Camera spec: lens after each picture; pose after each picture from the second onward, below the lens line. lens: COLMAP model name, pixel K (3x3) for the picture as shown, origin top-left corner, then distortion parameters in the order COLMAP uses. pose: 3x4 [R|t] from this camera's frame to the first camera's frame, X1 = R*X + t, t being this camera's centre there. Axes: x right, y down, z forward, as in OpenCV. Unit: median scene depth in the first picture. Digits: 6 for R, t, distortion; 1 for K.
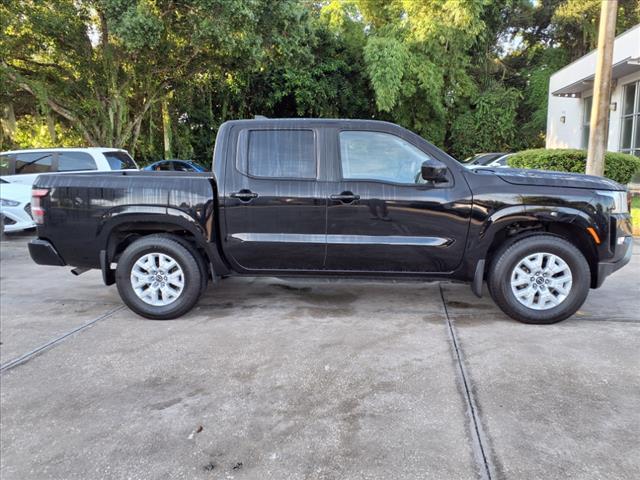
lens RADIAL K [[544.7, 0, 320.0], [0, 544.7, 240.0], [0, 0, 1]] dist [0.033032, -0.016988]
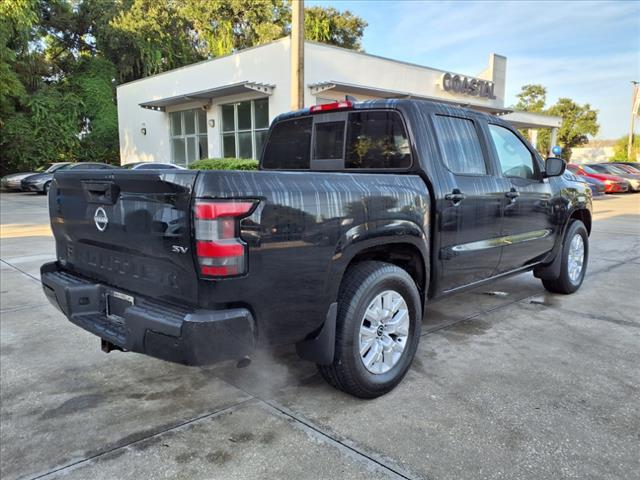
lens RADIAL K [[544.7, 0, 320.0], [0, 544.7, 240.0], [0, 0, 1]] dist [0.033032, -0.016988]
pose [[0.576962, -0.092777, 0.811485, -0.850808], [0.115288, 0.992831, 0.031541, -0.064693], [-0.808594, 0.075356, 0.583522, 0.676386]]
